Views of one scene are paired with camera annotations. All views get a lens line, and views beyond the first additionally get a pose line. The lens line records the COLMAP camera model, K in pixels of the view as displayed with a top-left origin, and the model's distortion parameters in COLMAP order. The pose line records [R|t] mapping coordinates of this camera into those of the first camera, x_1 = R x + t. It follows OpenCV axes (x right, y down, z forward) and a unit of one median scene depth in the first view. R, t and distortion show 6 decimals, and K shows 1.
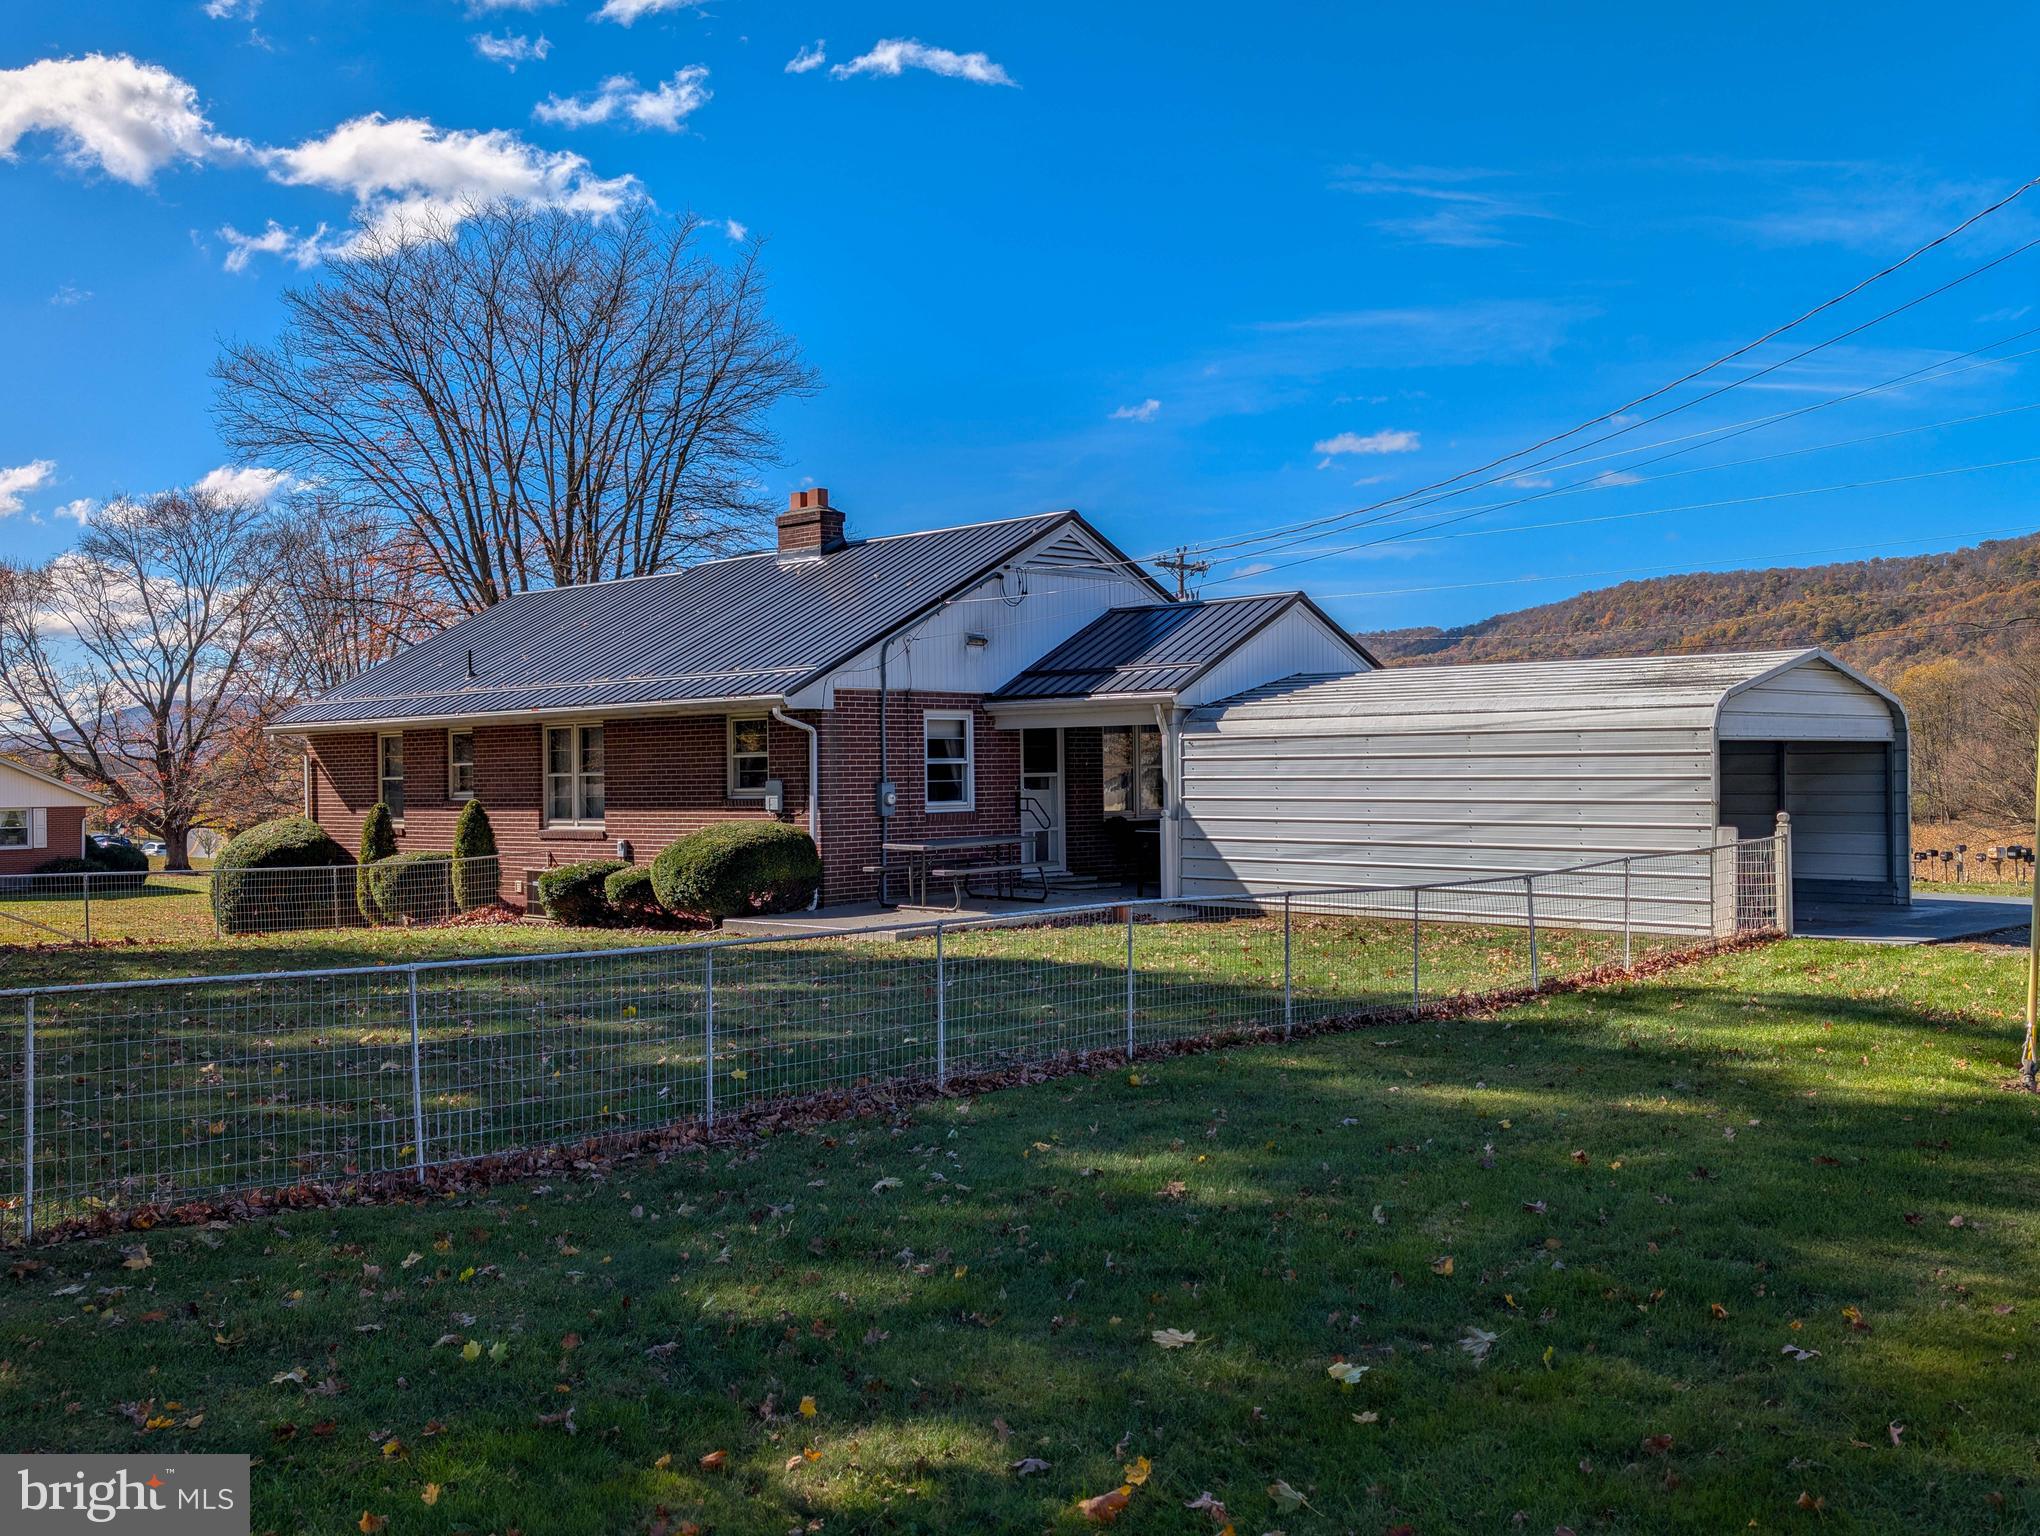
lens RADIAL K [[1563.8, 0, 1018.5], [0, 1563.8, 772.3], [0, 0, 1]] dist [0.001051, 0.003416]
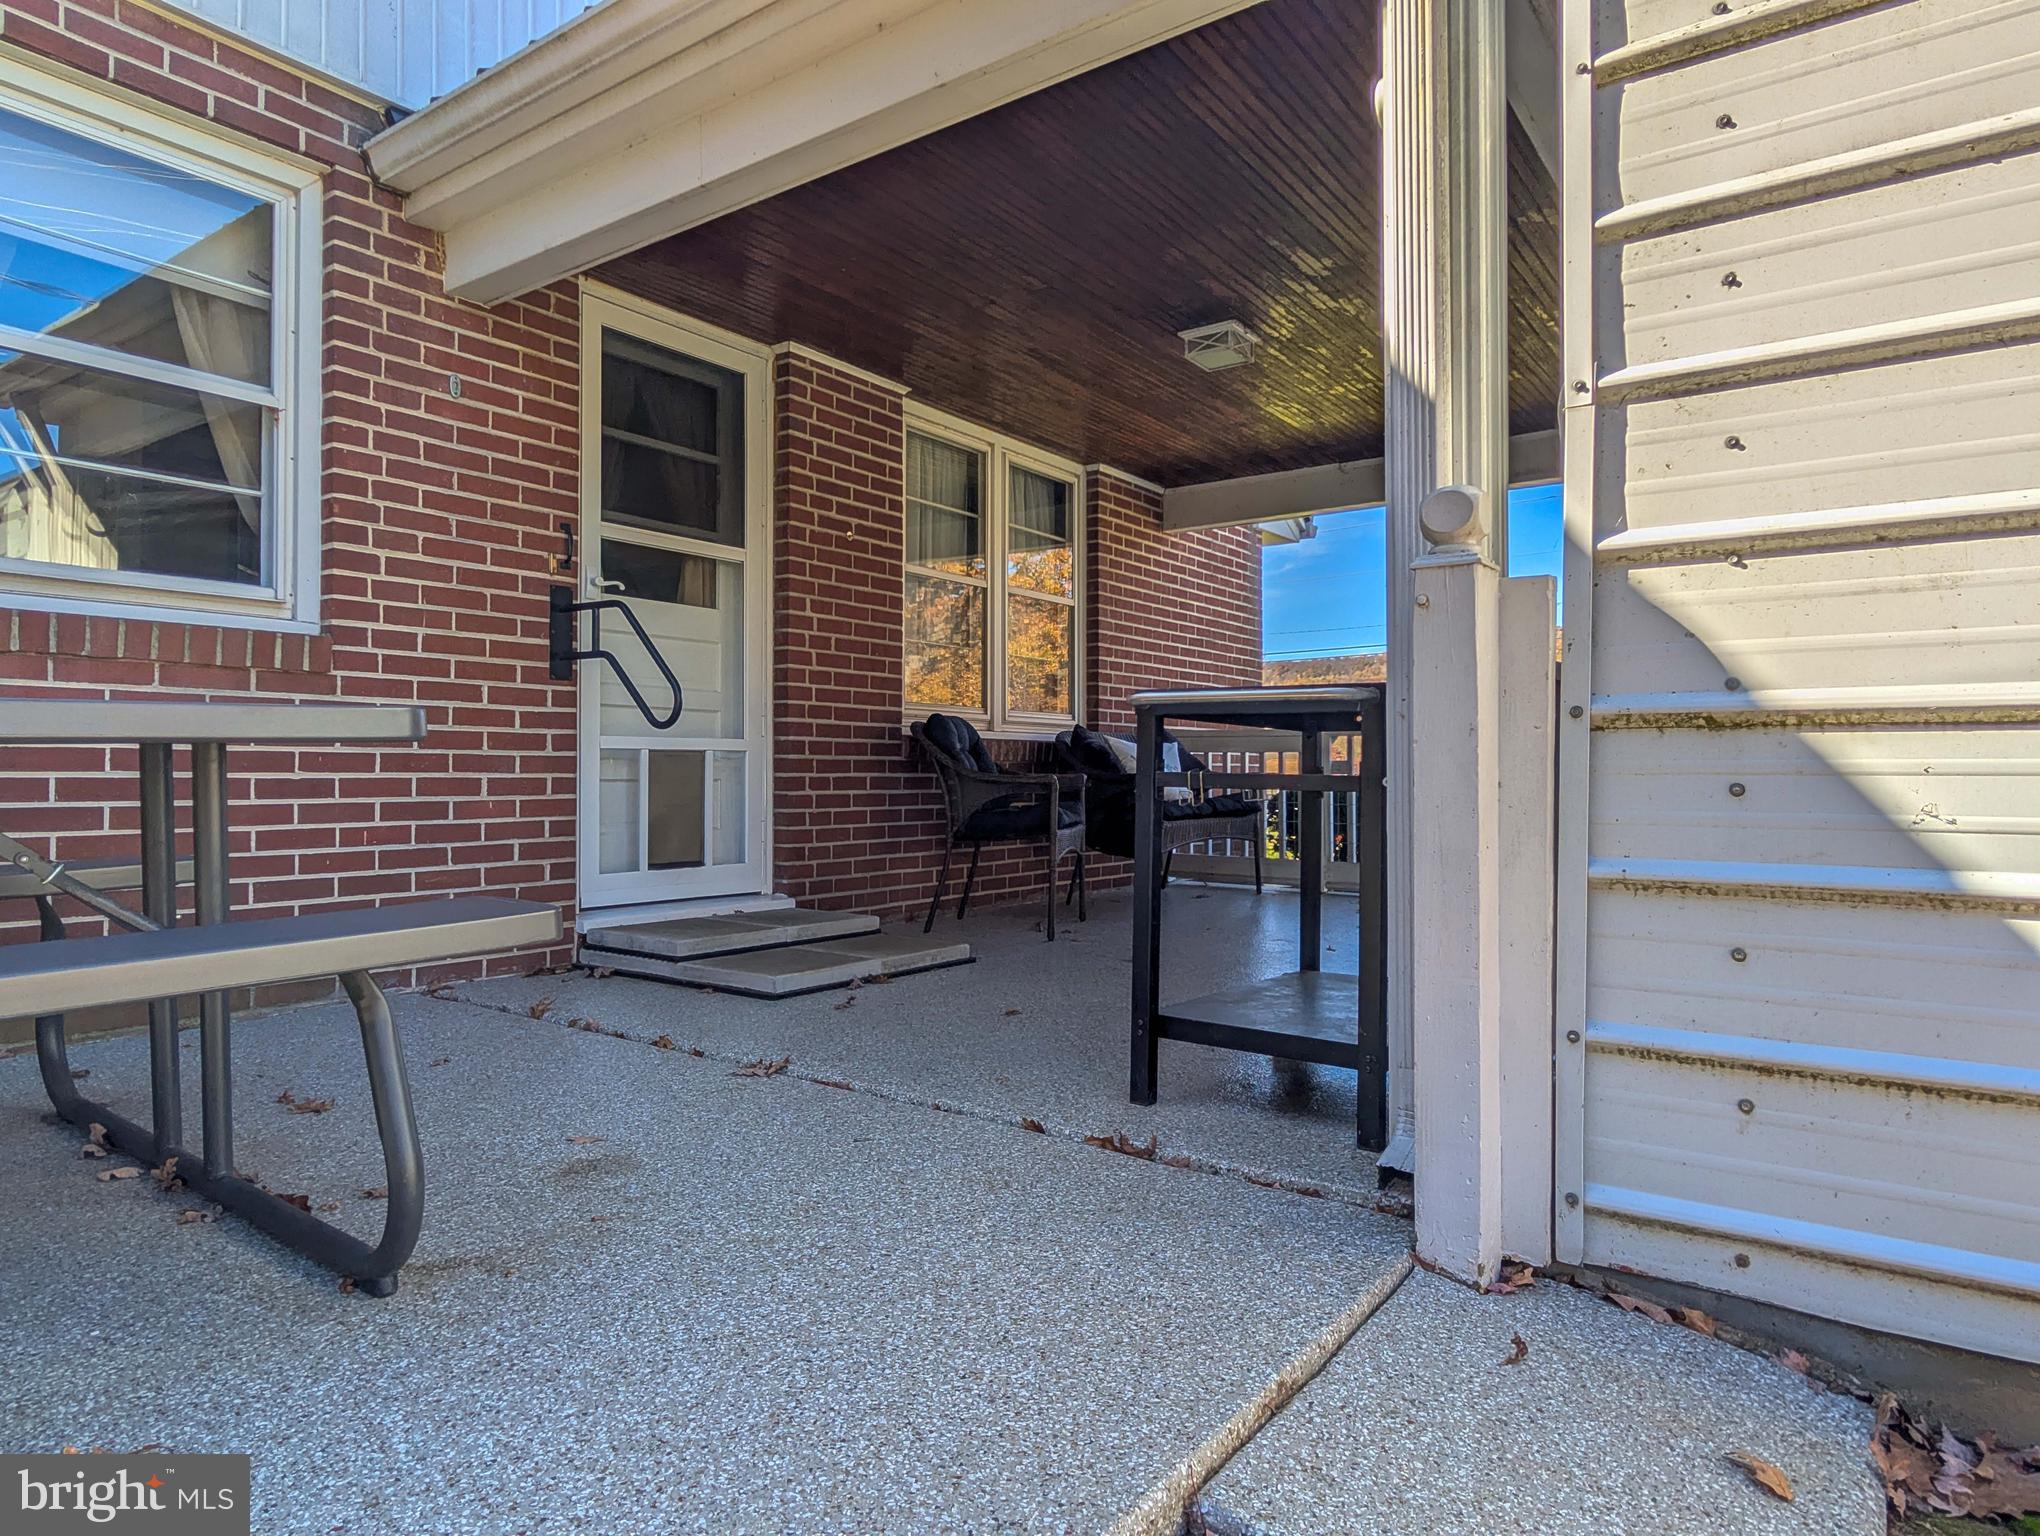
lens RADIAL K [[1253.2, 0, 969.2], [0, 1253.2, 761.8], [0, 0, 1]] dist [-0.001312, -0.000575]
pose [[0.993631, 0.015612, 0.111597, 0.043176], [-0.015484, 0.999878, -0.002014, 0.042101], [-0.111614, 0.000273, 0.993752, 0.812838]]
